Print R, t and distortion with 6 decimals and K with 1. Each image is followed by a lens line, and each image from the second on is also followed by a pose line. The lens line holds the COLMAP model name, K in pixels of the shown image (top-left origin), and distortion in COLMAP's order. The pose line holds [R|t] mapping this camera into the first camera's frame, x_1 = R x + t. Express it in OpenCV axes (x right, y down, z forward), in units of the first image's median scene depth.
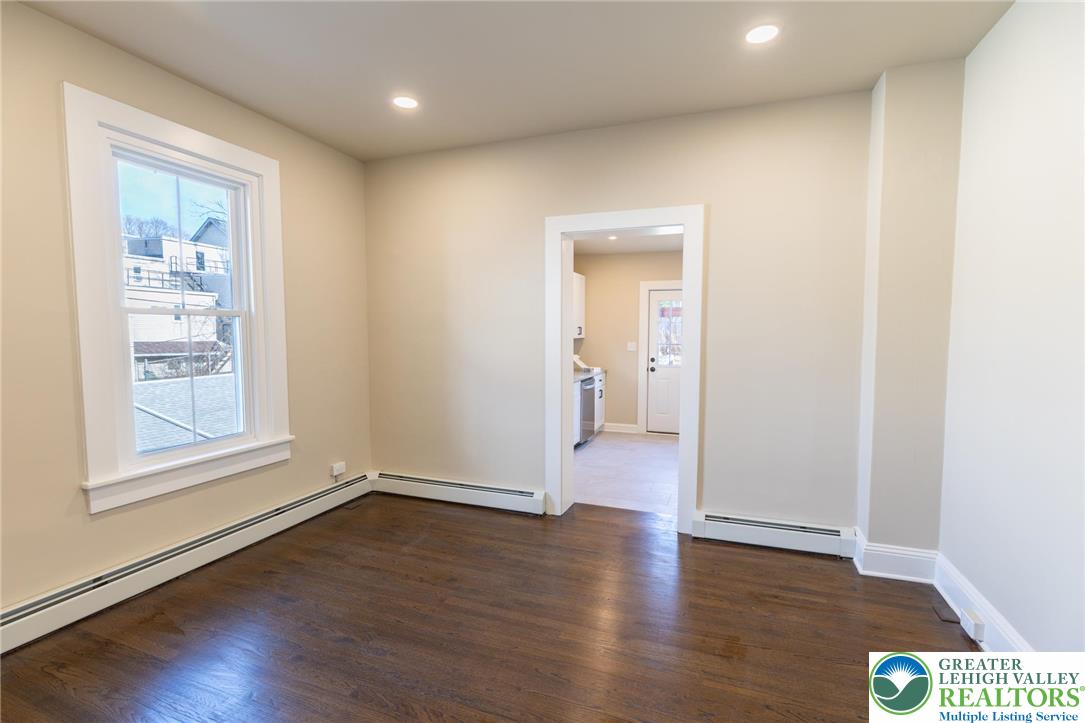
lens RADIAL K [[503.9, 0, 540.8], [0, 503.9, 364.8], [0, 0, 1]] dist [-0.002000, -0.000090]
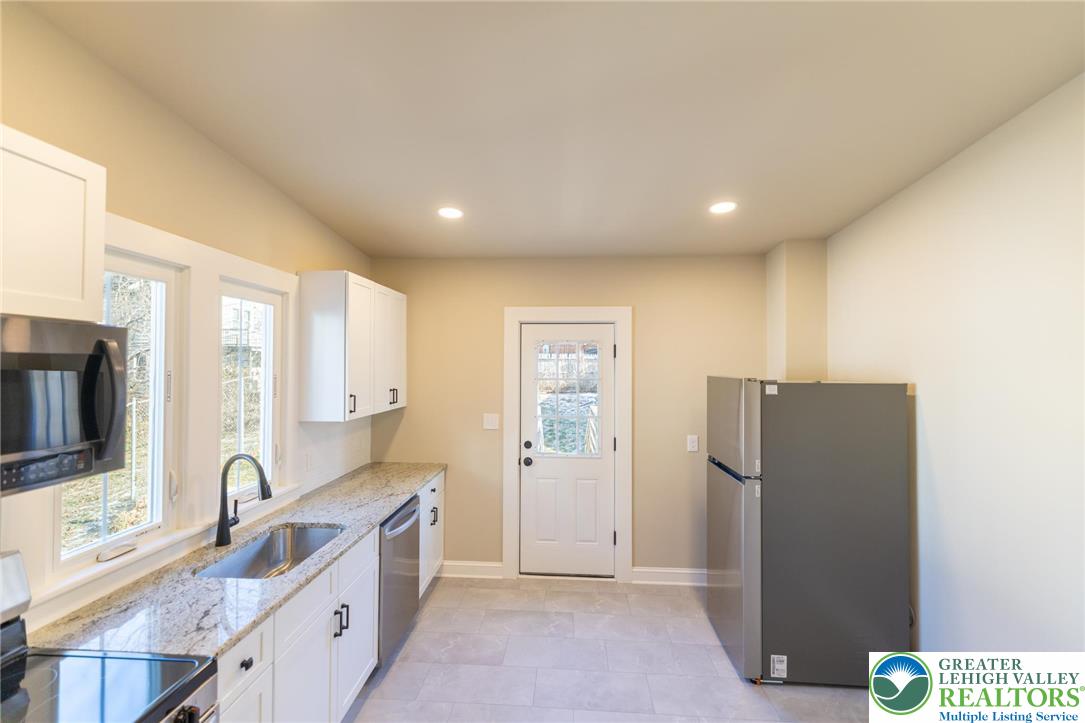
lens RADIAL K [[463.2, 0, 538.4], [0, 463.2, 362.4], [0, 0, 1]] dist [0.010325, 0.000114]
pose [[0.960274, 0.005035, 0.279015, 0.086881], [0.016039, 0.997189, -0.073193, -0.063644], [-0.278599, 0.074761, 0.957493, 0.487527]]
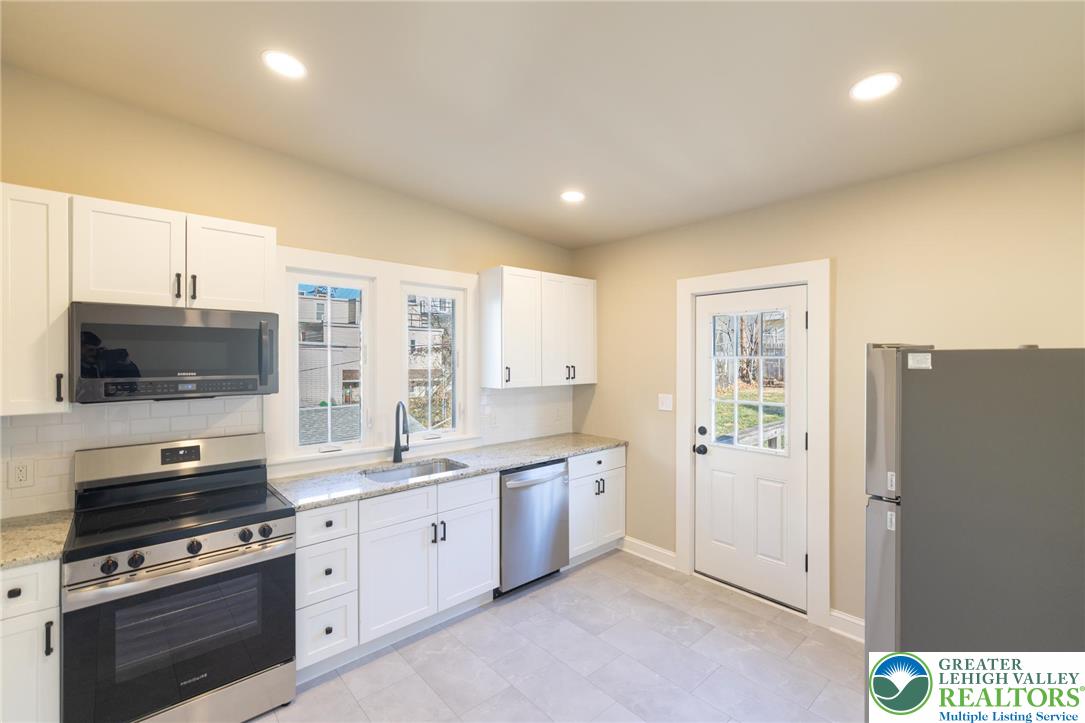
lens RADIAL K [[463.2, 0, 542.1], [0, 463.2, 360.9], [0, 0, 1]] dist [0.010325, 0.000114]
pose [[0.887603, 0.002324, -0.460604, 0.292594], [-0.030968, 0.998026, -0.054641, -0.049340], [0.459568, 0.062763, 0.885922, 0.504327]]
